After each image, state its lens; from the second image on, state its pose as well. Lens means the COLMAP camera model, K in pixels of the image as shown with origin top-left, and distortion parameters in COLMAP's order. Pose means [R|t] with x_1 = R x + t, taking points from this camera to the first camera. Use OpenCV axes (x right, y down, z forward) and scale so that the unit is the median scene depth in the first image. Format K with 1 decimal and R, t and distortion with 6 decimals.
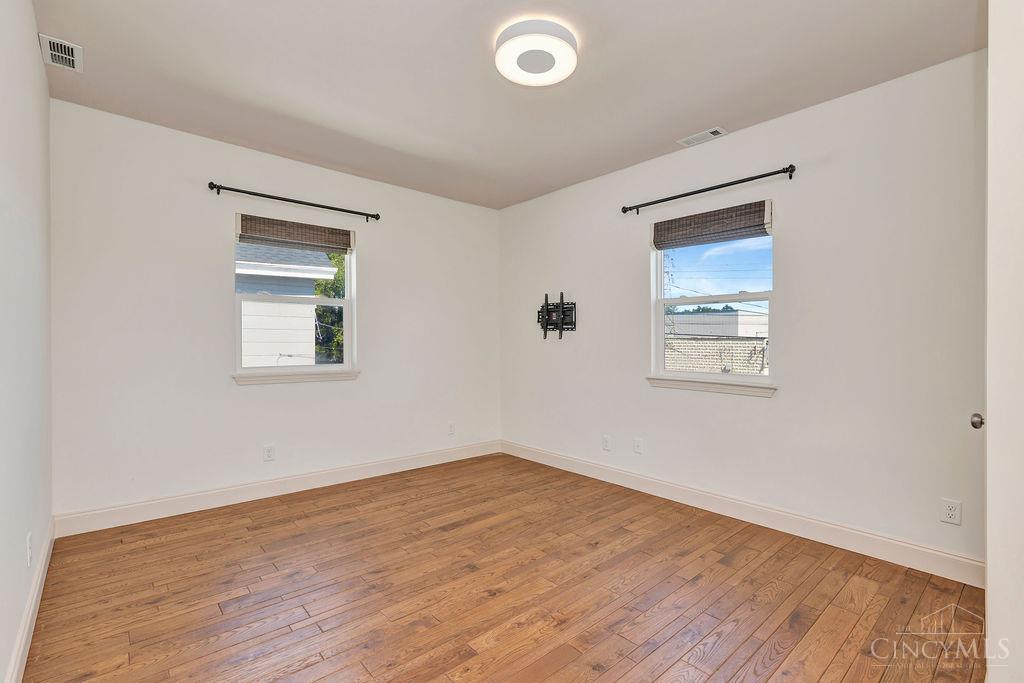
lens RADIAL K [[470.8, 0, 531.2], [0, 470.8, 336.4], [0, 0, 1]] dist [-0.000389, -0.000344]
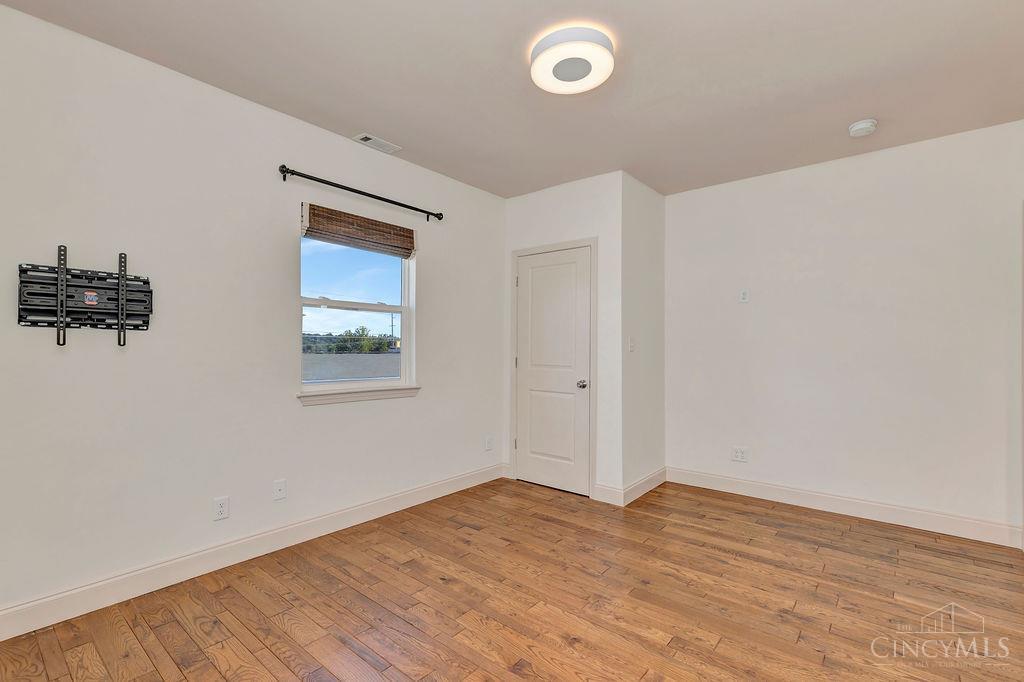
lens RADIAL K [[460.2, 0, 512.0], [0, 460.2, 341.0], [0, 0, 1]] dist [0.030502, -0.000005]
pose [[-0.133754, 0.006172, 0.990995, -0.694367], [-0.020449, 0.999750, -0.008987, -0.005429], [-0.990804, -0.021467, -0.133595, 0.920117]]
